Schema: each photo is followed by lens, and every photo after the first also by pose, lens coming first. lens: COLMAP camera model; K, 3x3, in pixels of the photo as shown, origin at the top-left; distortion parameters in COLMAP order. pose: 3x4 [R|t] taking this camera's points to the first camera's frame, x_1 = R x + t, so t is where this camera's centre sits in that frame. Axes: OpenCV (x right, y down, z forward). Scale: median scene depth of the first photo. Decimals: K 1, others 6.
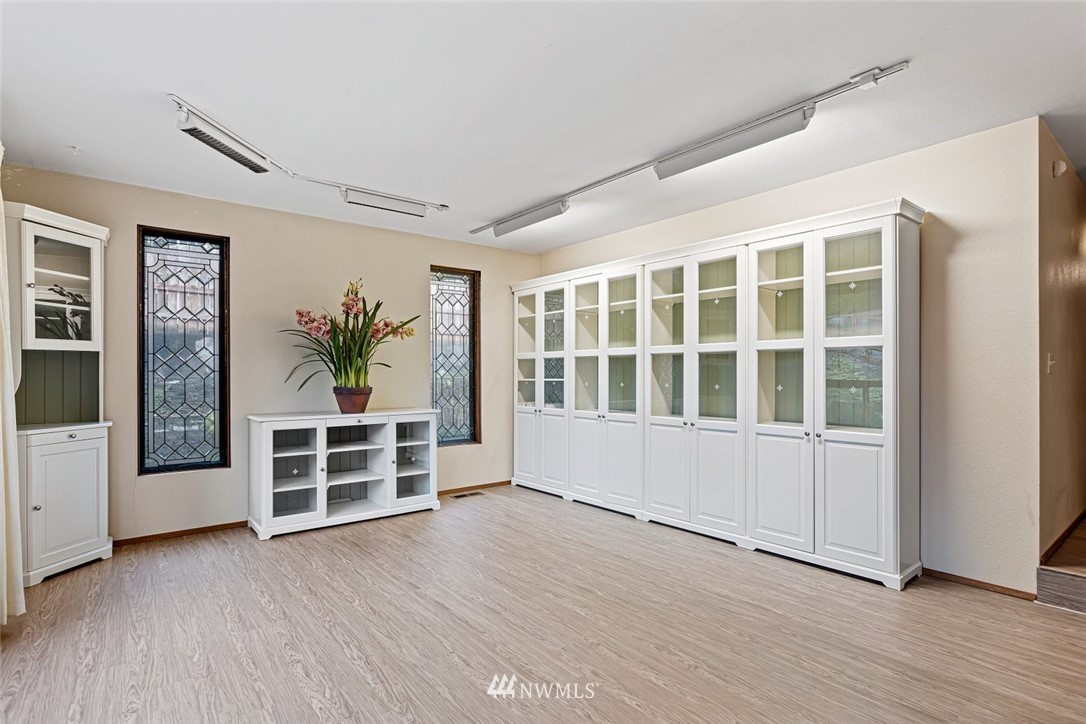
lens RADIAL K [[534.4, 0, 543.0], [0, 534.4, 362.0], [0, 0, 1]] dist [-0.013196, 0.001291]
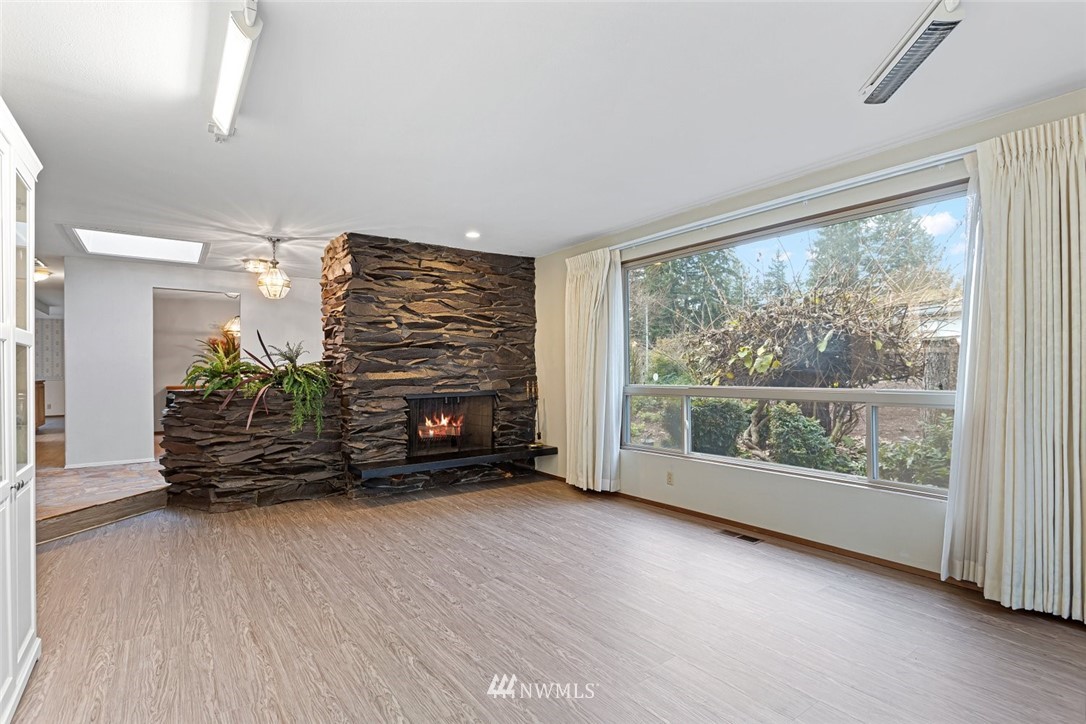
lens RADIAL K [[534.4, 0, 543.0], [0, 534.4, 362.0], [0, 0, 1]] dist [-0.013196, 0.001291]
pose [[-0.998525, 0.013204, 0.052667, -0.113319], [0.011276, 0.999262, -0.036731, 0.024341], [-0.053113, -0.036083, -0.997936, 1.507970]]
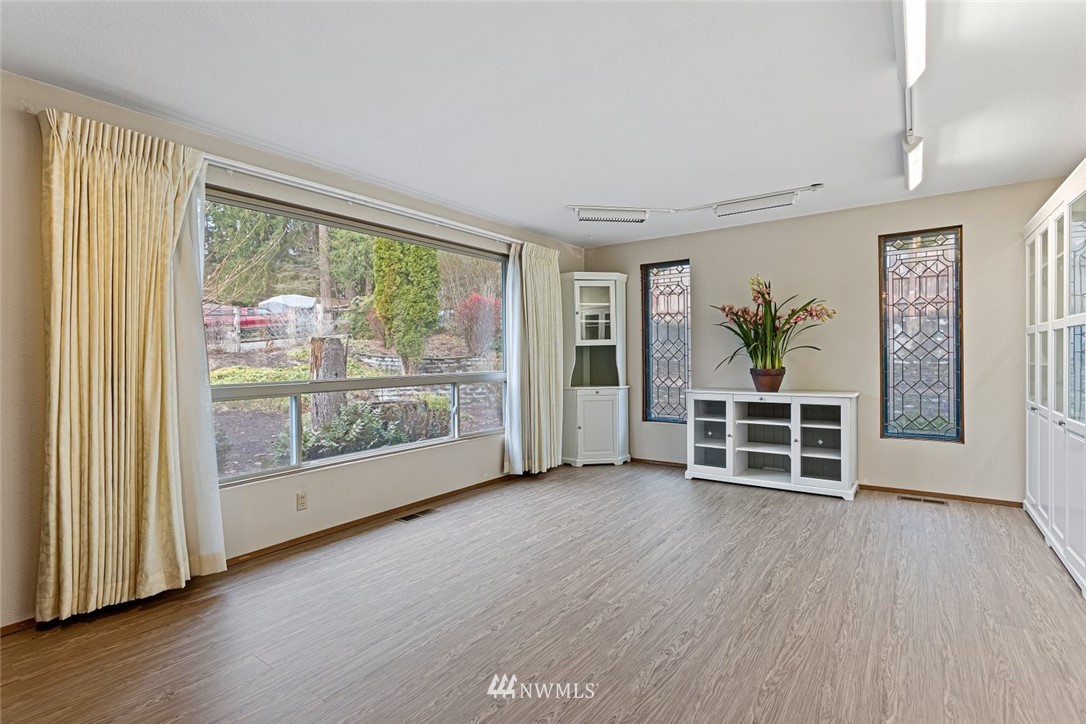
lens RADIAL K [[515.2, 0, 547.1], [0, 515.2, 357.2], [0, 0, 1]] dist [0.000970, 0.000370]
pose [[0.272587, 0.000698, -0.962131, 0.735010], [0.031677, 0.999451, 0.009700, -0.004217], [0.961609, -0.033122, 0.272416, 0.333287]]
